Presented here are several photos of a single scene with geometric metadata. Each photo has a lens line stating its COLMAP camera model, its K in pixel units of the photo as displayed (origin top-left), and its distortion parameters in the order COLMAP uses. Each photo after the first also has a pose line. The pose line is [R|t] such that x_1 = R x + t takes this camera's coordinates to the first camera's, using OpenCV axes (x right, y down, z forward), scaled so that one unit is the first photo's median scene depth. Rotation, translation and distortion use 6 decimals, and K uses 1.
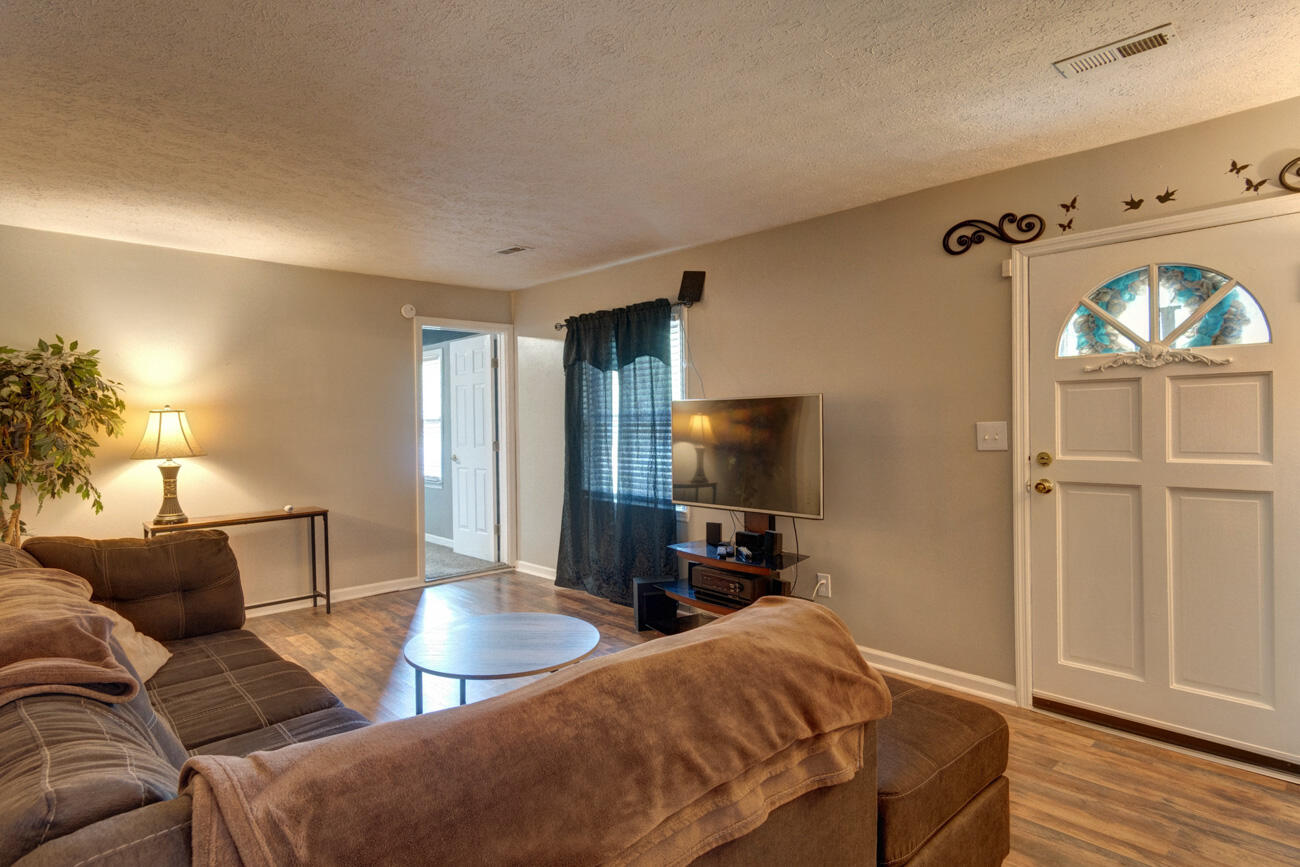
lens RADIAL K [[699.1, 0, 650.1], [0, 699.1, 428.5], [0, 0, 1]] dist [0.005844, 0.000864]
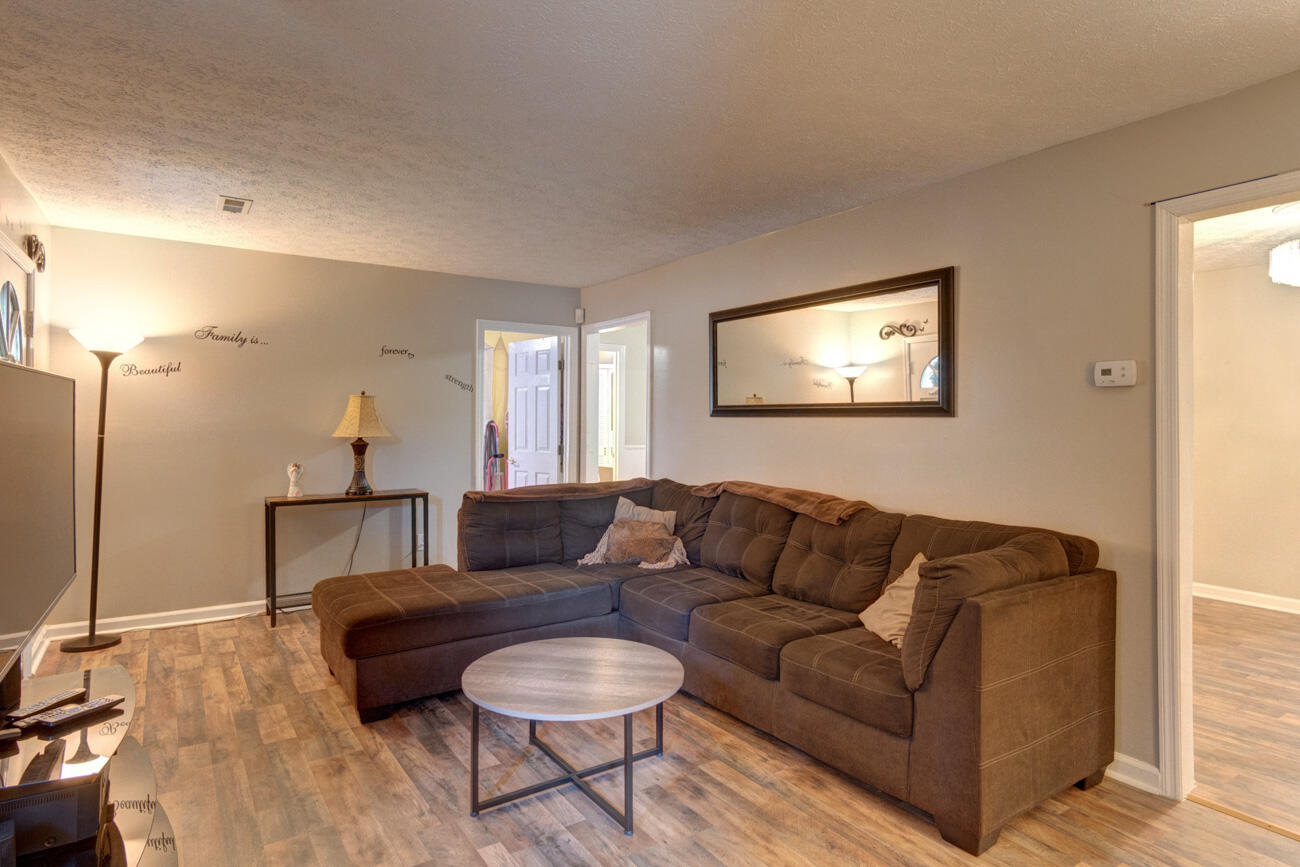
lens RADIAL K [[699.1, 0, 649.5], [0, 699.1, 428.2], [0, 0, 1]] dist [0.005844, 0.000864]
pose [[-0.989309, 0.003492, 0.145796, -0.565885], [0.005001, 0.999938, 0.009985, -0.007723], [-0.145752, 0.010607, -0.989264, 2.448912]]
